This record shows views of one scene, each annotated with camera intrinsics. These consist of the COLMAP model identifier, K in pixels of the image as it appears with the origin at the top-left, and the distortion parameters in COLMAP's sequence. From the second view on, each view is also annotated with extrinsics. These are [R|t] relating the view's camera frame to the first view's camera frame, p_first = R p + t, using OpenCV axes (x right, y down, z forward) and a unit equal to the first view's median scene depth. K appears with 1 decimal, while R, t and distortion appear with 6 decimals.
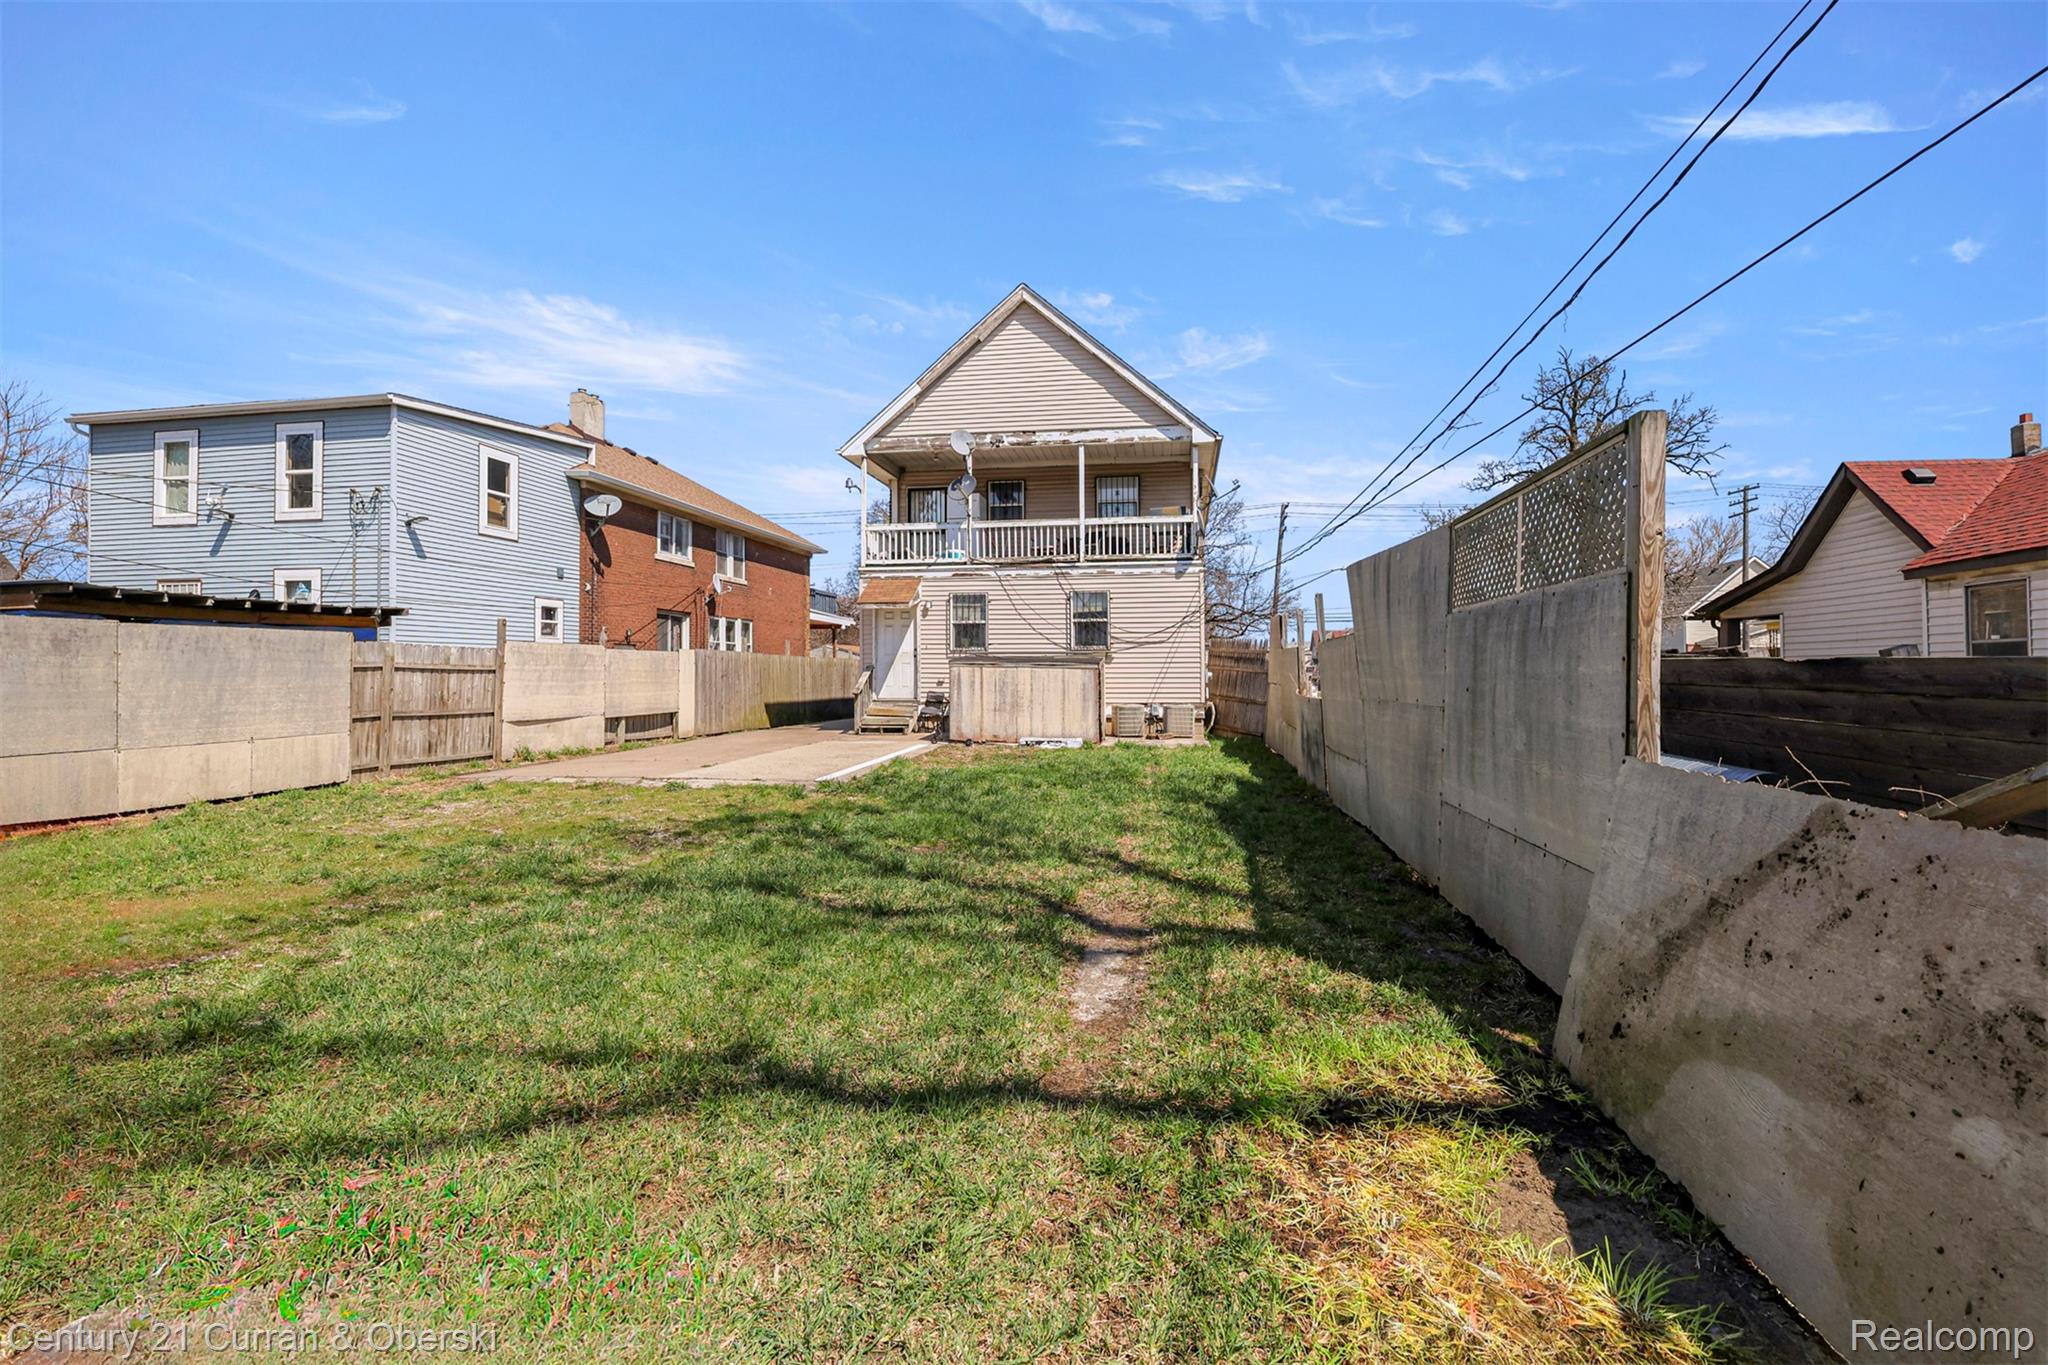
lens RADIAL K [[899.8, 0, 1019.9], [0, 899.8, 666.4], [0, 0, 1]] dist [0.005208, -0.000297]
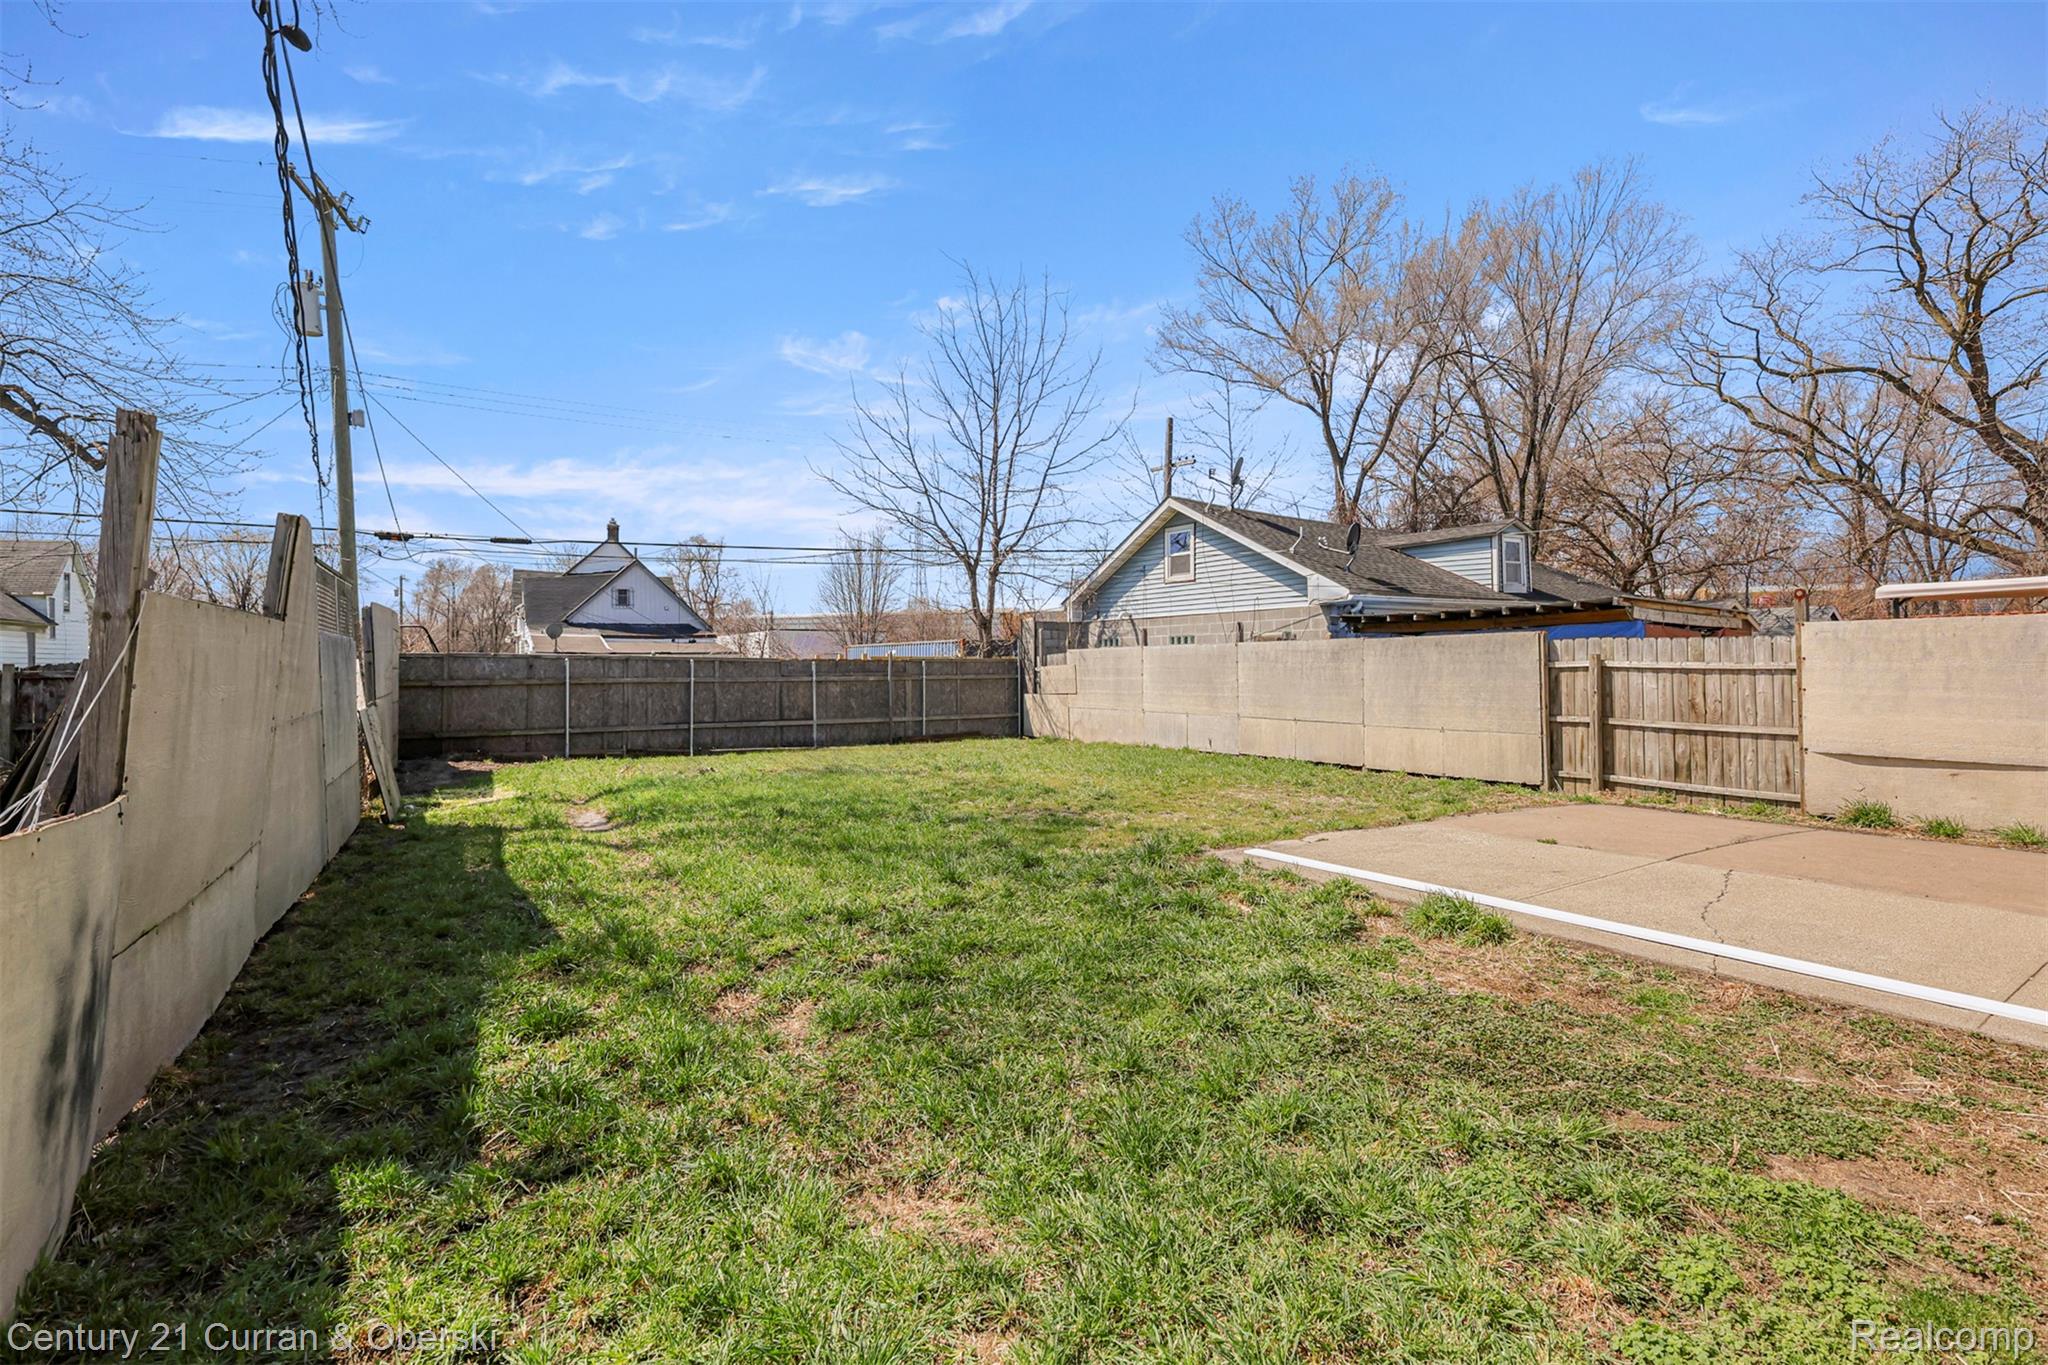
lens RADIAL K [[899.8, 0, 1019.1], [0, 899.8, 666.7], [0, 0, 1]] dist [0.005208, -0.000297]
pose [[-0.753474, 0.001539, -0.657476, 0.183109], [0.009296, 0.999922, -0.008313, 0.001744], [0.657412, -0.012375, -0.753430, 0.814702]]
